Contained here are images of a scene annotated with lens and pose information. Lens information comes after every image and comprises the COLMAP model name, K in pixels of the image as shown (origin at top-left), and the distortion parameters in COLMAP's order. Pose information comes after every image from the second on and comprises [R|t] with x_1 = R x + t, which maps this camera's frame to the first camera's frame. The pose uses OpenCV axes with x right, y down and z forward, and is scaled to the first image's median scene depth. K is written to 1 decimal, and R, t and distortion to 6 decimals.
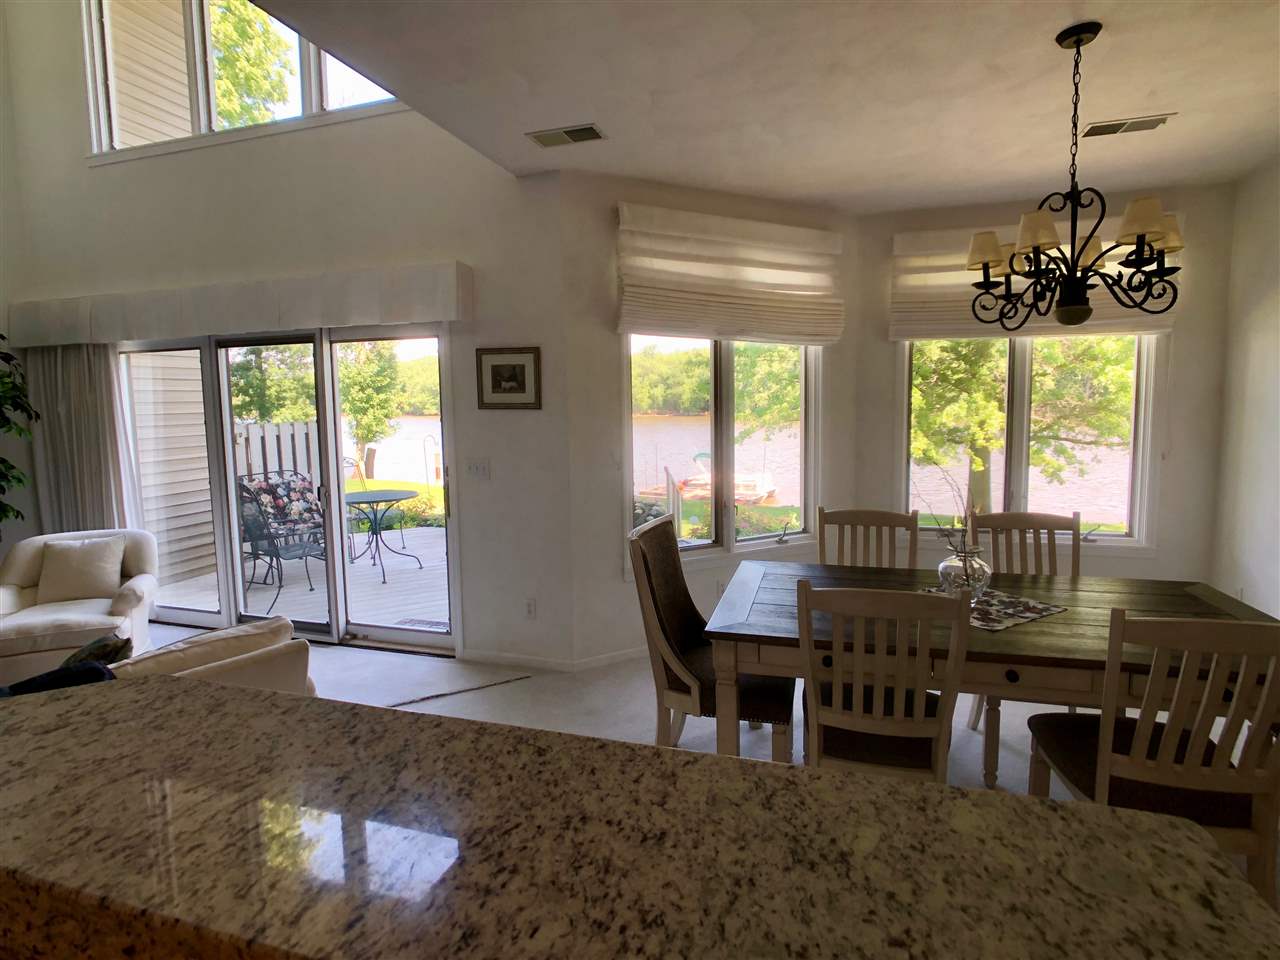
lens RADIAL K [[680.0, 0, 642.2], [0, 680.0, 467.1], [0, 0, 1]] dist [-0.013280, 0.001514]
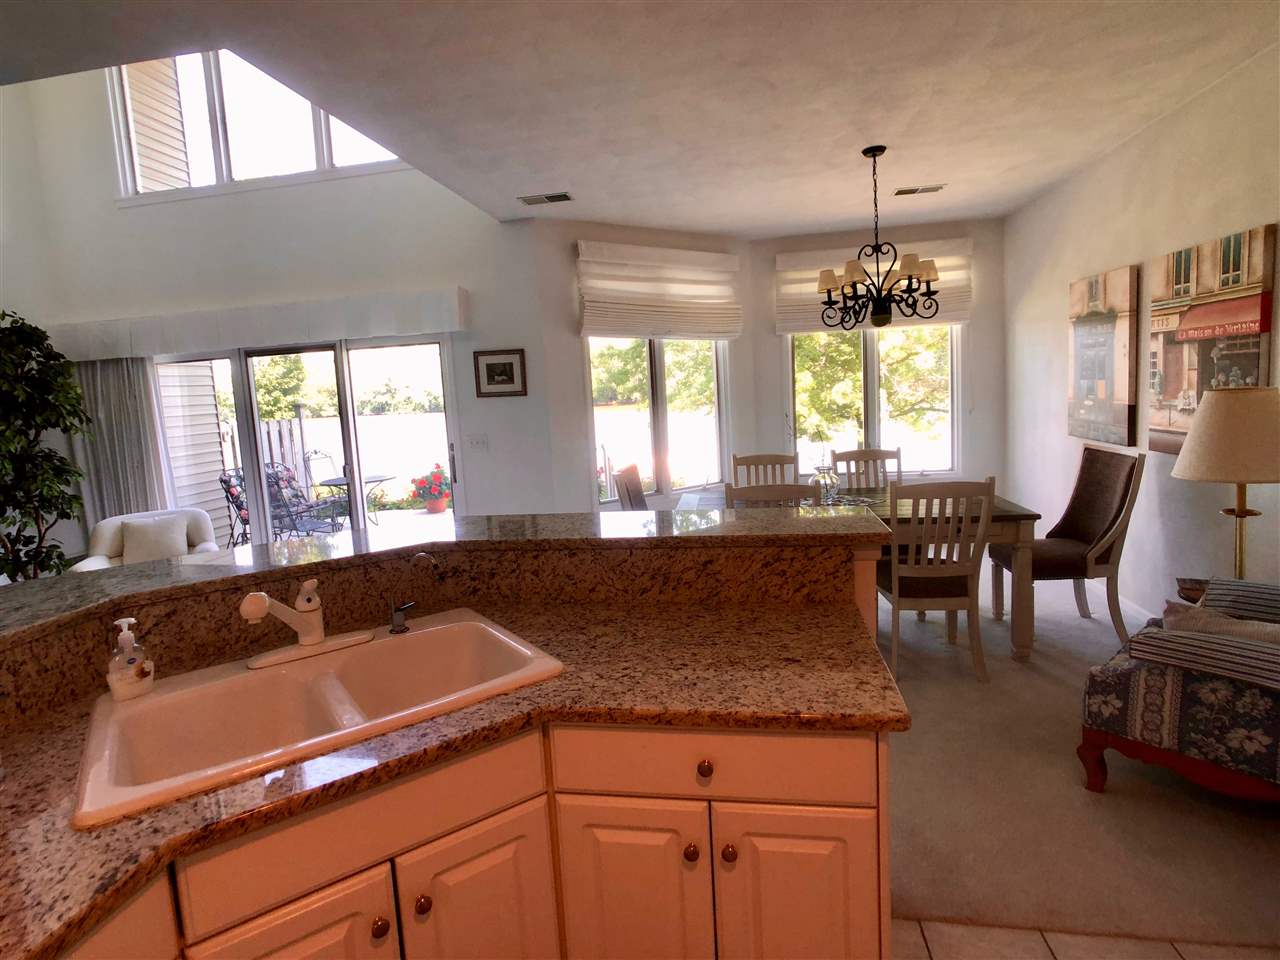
lens RADIAL K [[681.3, 0, 634.9], [0, 681.3, 470.0], [0, 0, 1]] dist [-0.013954, -0.000730]
pose [[0.991026, -0.054783, 0.121924, -0.098681], [0.052600, 0.998394, 0.021055, 0.040167], [-0.122882, -0.014452, 0.992316, -0.325164]]
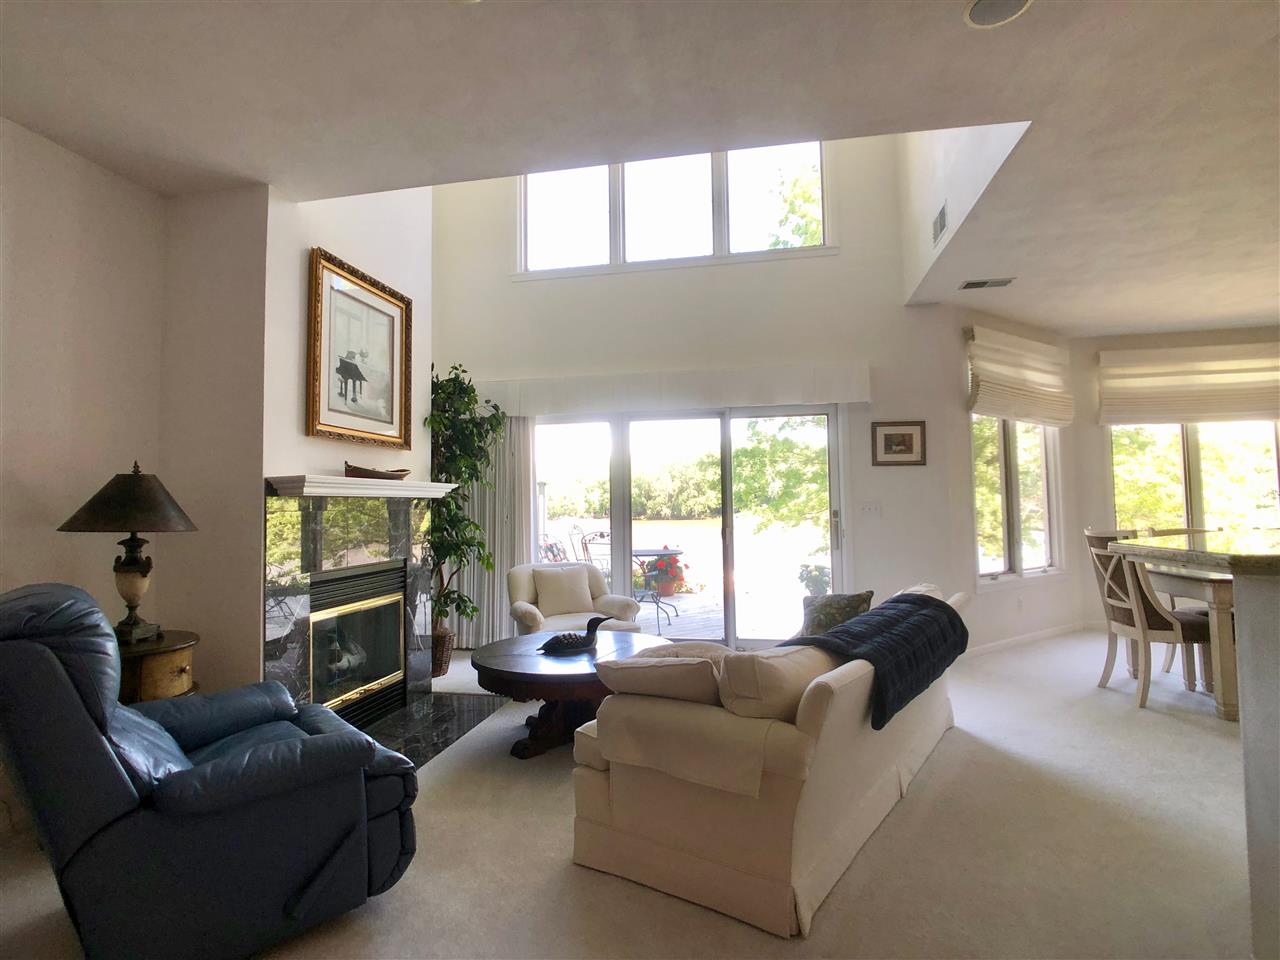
lens RADIAL K [[681.3, 0, 634.9], [0, 681.3, 470.0], [0, 0, 1]] dist [-0.013954, -0.000730]
pose [[0.993892, 0.007800, 0.110085, -0.802775], [0.008924, 0.988554, -0.150606, 0.115138], [-0.110000, 0.150668, 0.982446, -0.267379]]
